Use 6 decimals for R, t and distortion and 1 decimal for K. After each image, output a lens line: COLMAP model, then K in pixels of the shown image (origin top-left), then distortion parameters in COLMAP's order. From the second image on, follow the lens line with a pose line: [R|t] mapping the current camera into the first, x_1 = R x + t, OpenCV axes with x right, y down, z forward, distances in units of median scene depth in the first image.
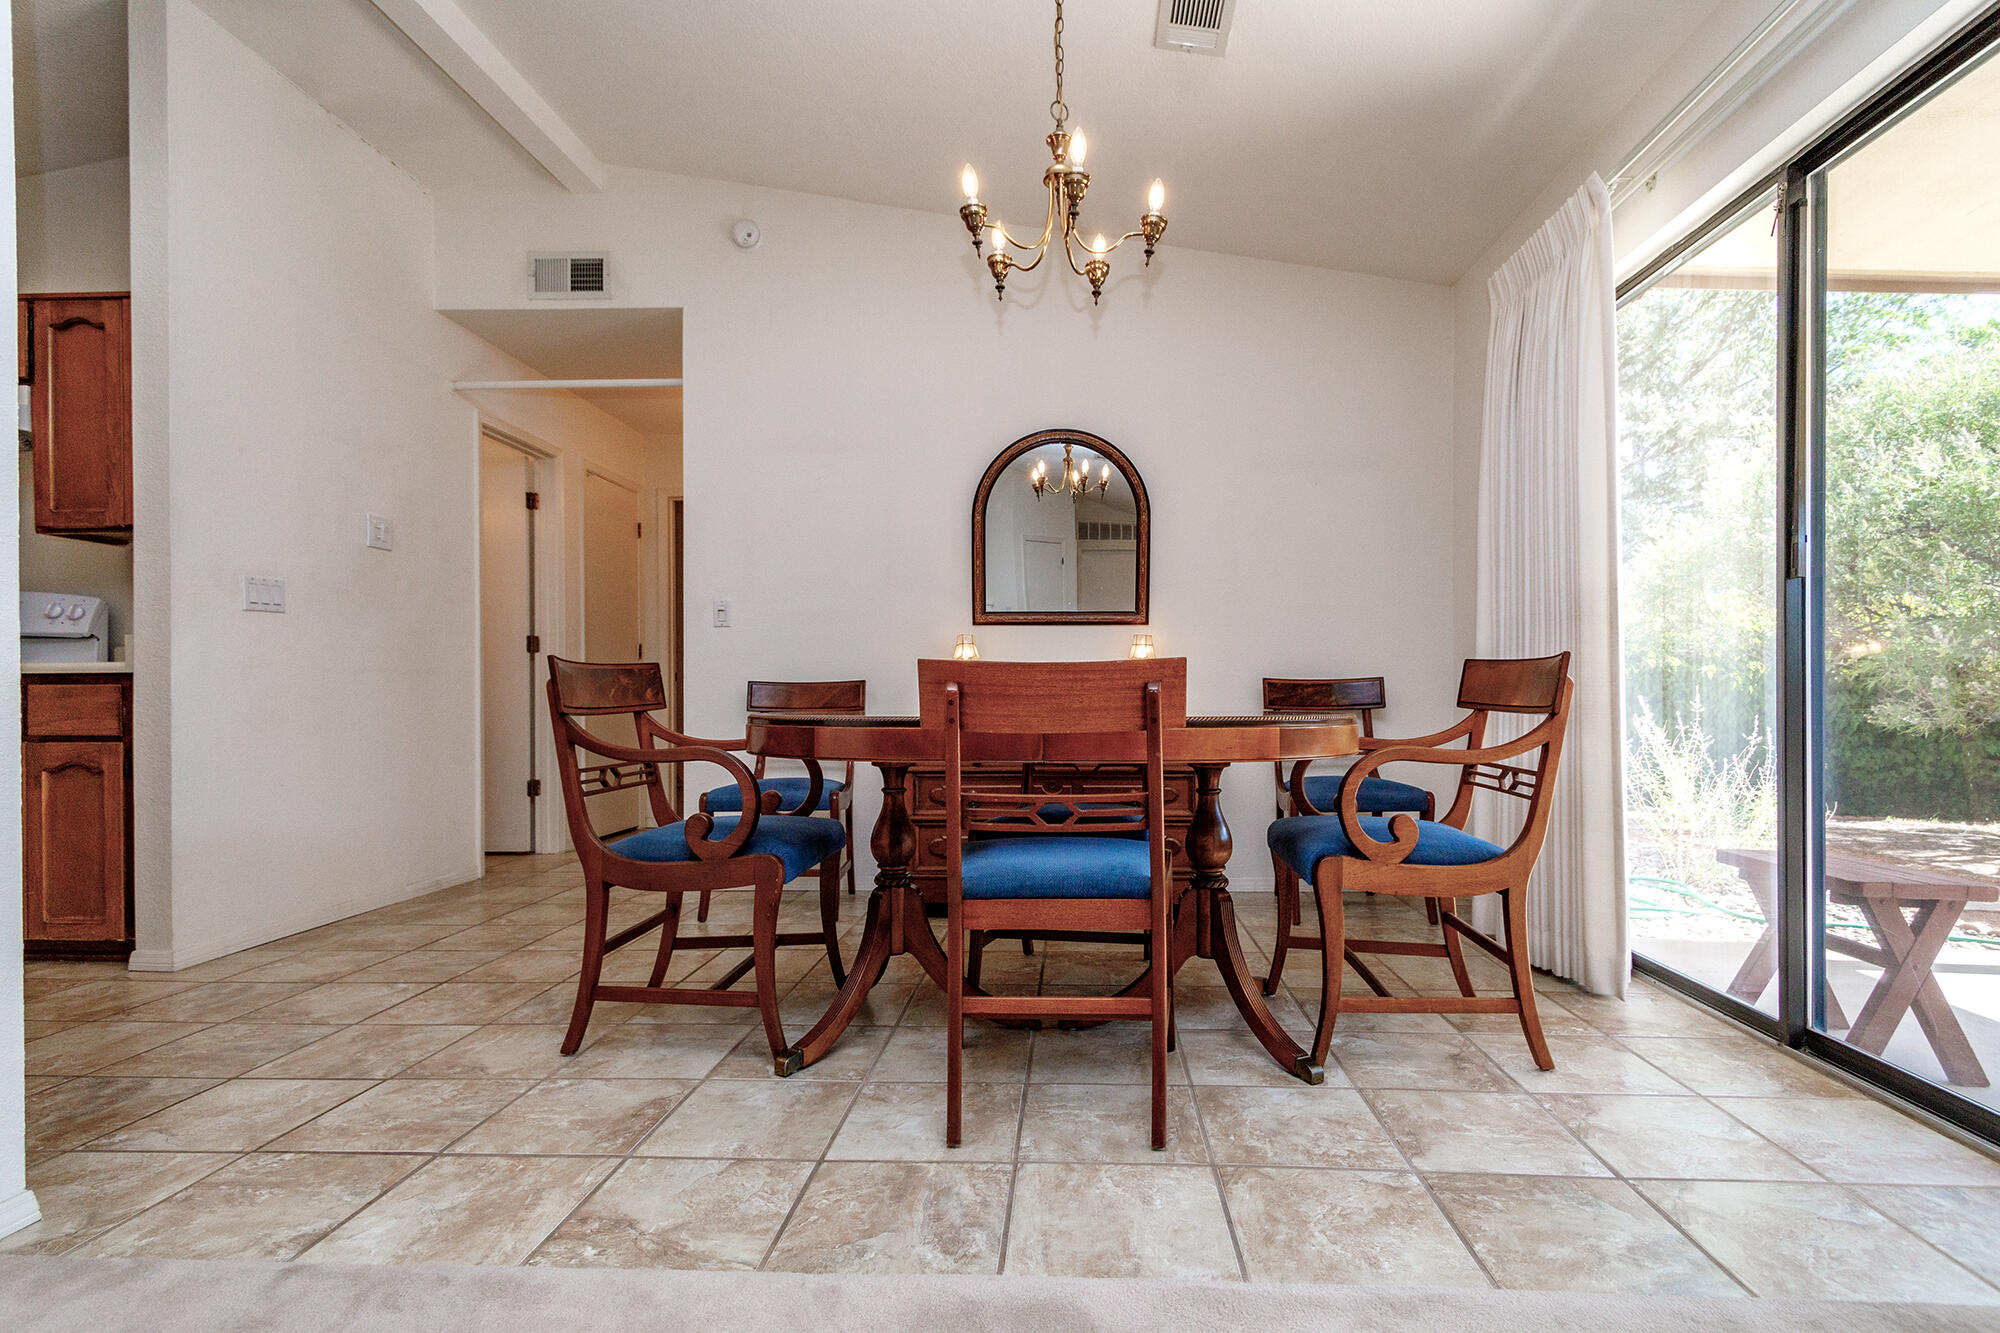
lens RADIAL K [[959.5, 0, 1047.0], [0, 959.5, 692.7], [0, 0, 1]] dist [0.005026, -0.000130]
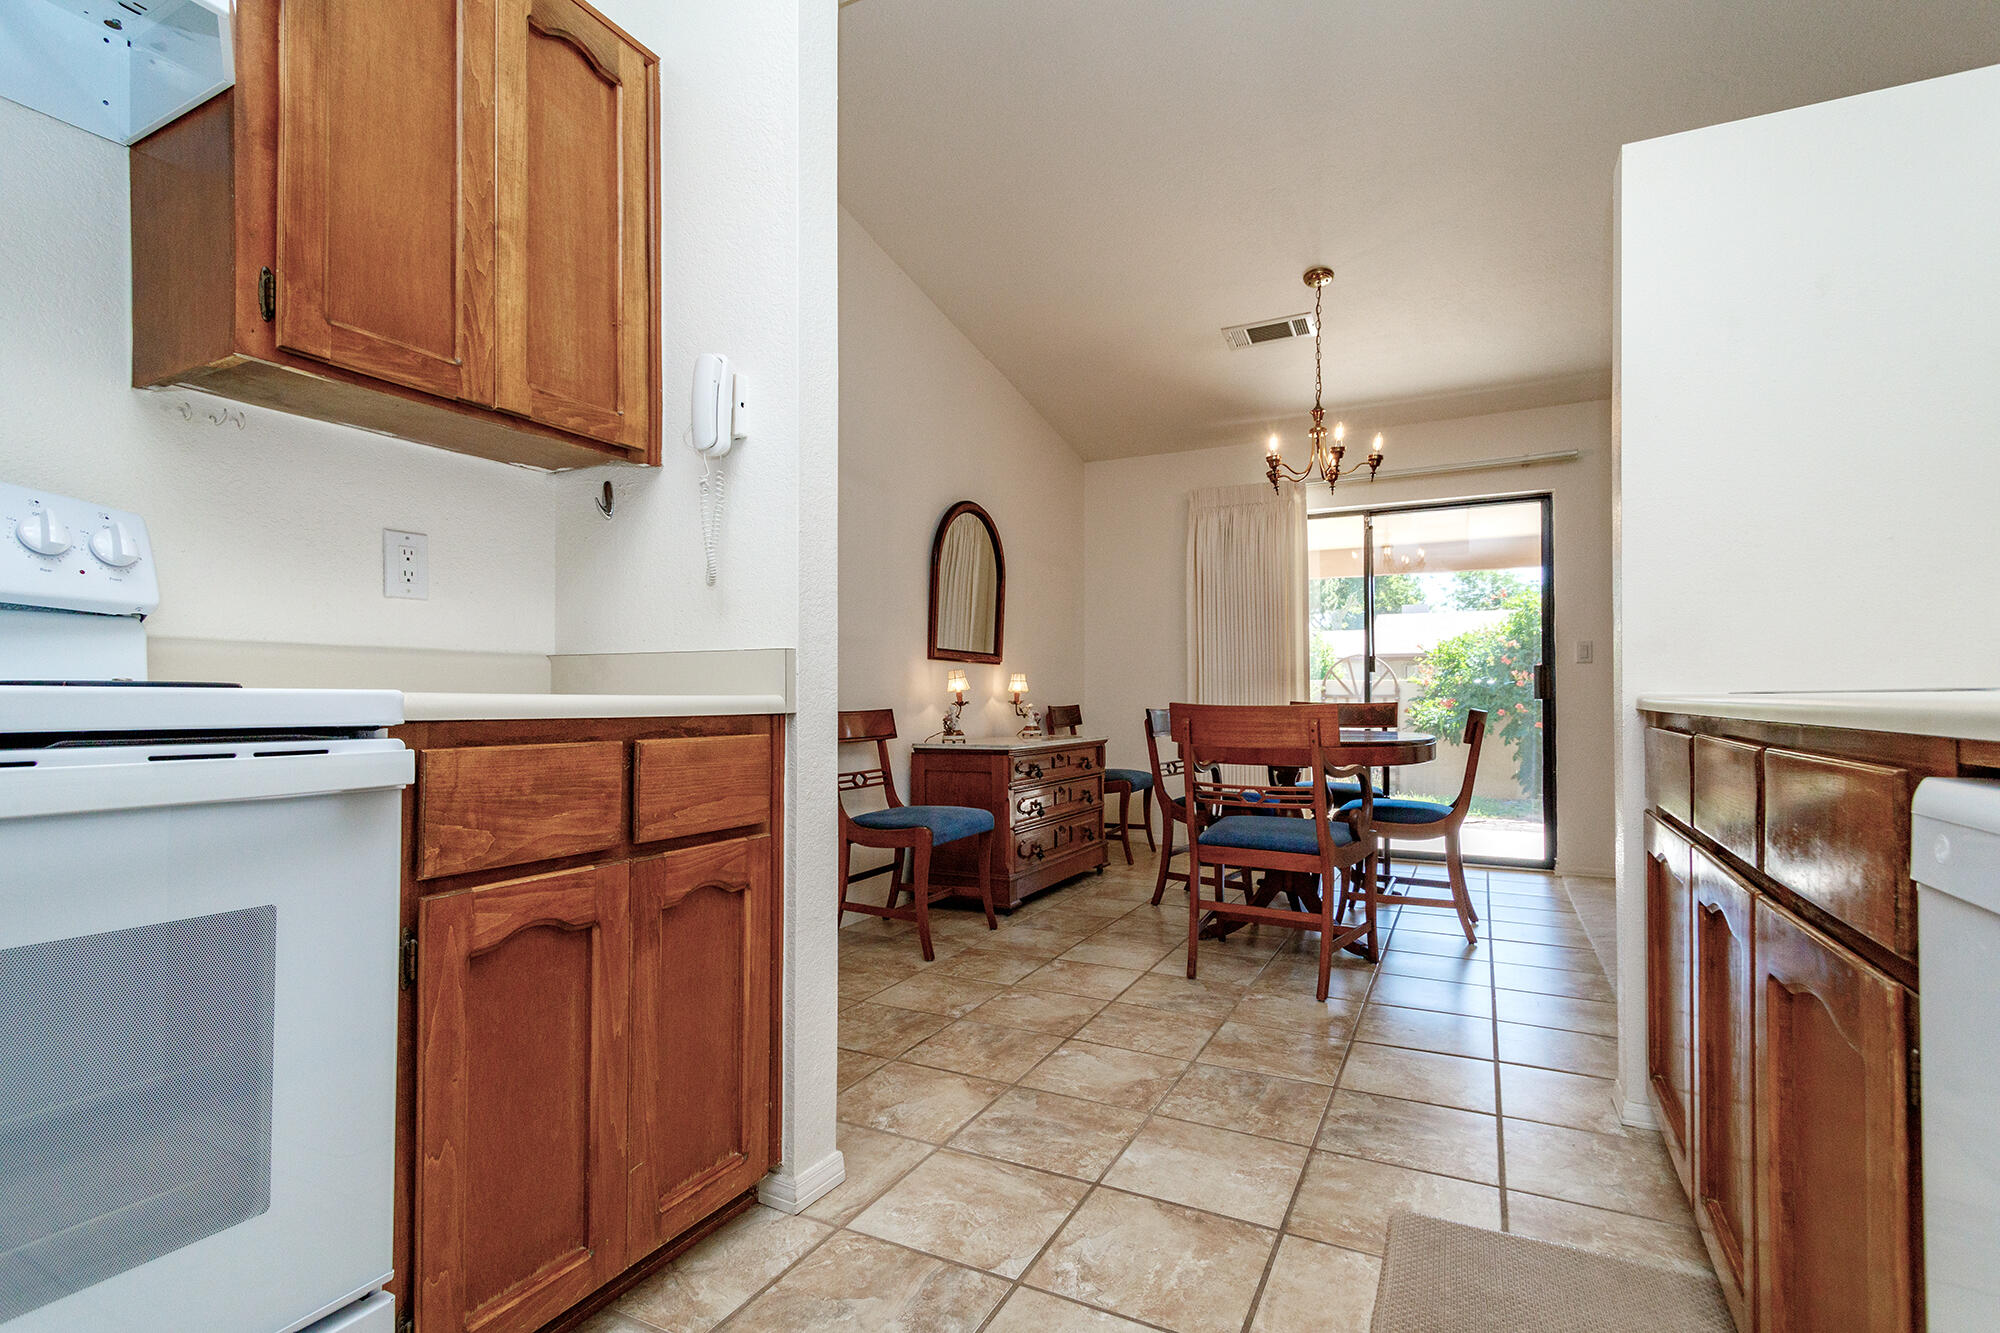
lens RADIAL K [[939.8, 0, 993.4], [0, 939.8, 690.6], [0, 0, 1]] dist [0.001965, -0.001130]
pose [[0.424956, 0.011963, 0.905135, -1.417442], [-0.004504, 0.999928, -0.011101, -0.029387], [-0.905203, 0.000640, 0.424979, 0.634719]]
